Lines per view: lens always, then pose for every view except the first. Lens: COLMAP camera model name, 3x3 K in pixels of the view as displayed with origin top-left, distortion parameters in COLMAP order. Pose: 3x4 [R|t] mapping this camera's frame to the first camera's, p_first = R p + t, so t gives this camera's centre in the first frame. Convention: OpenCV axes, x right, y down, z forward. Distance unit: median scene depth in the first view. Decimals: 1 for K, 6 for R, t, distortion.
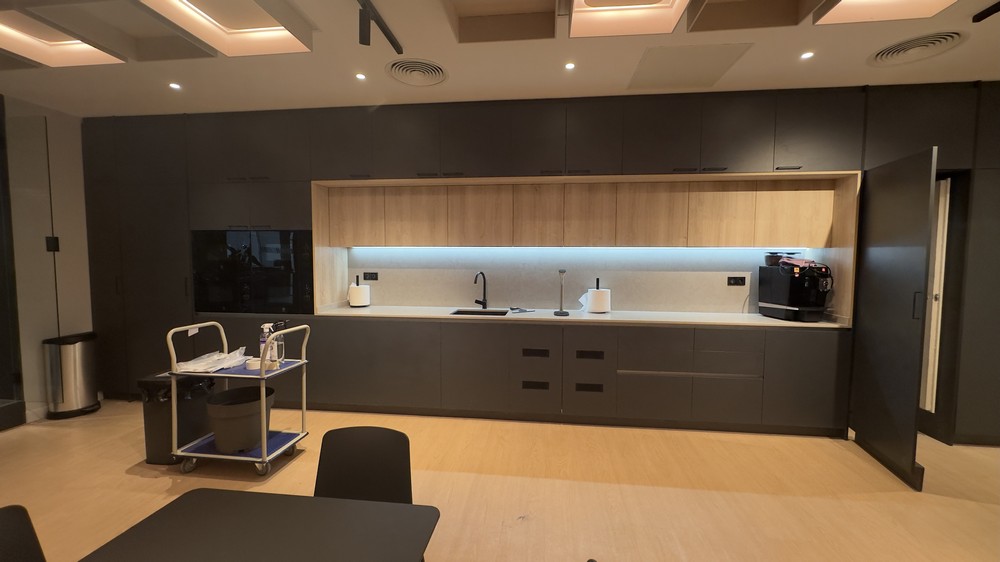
lens RADIAL K [[403.1, 0, 501.3], [0, 403.1, 284.5], [0, 0, 1]] dist [0.001984, 0.000107]
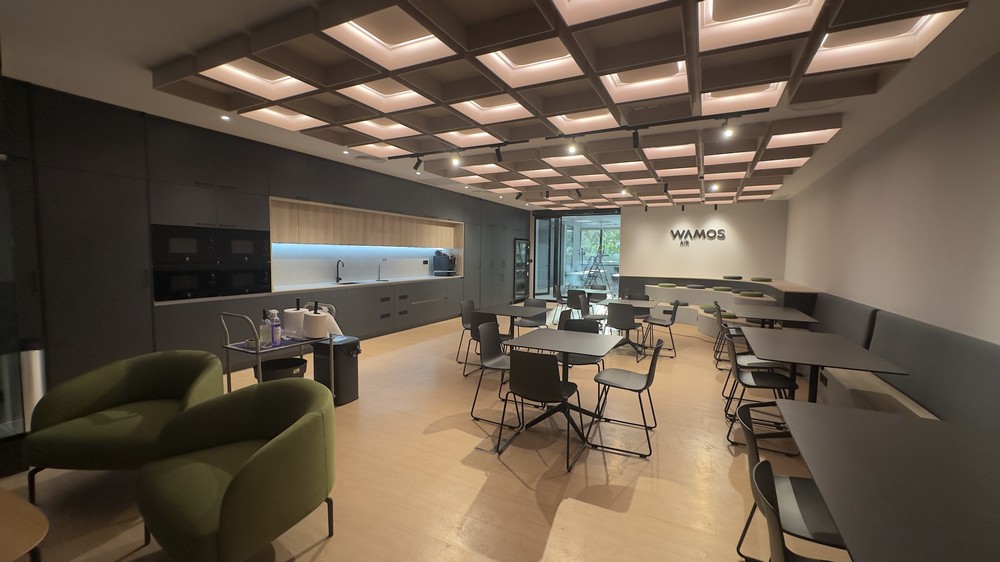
lens RADIAL K [[403.1, 0, 503.1], [0, 403.1, 281.9], [0, 0, 1]] dist [0.001984, 0.000107]
pose [[0.348746, -0.064712, 0.934980, -1.505792], [0.046841, 0.997570, 0.051573, 0.005662], [-0.936046, 0.025809, 0.350930, -0.243071]]
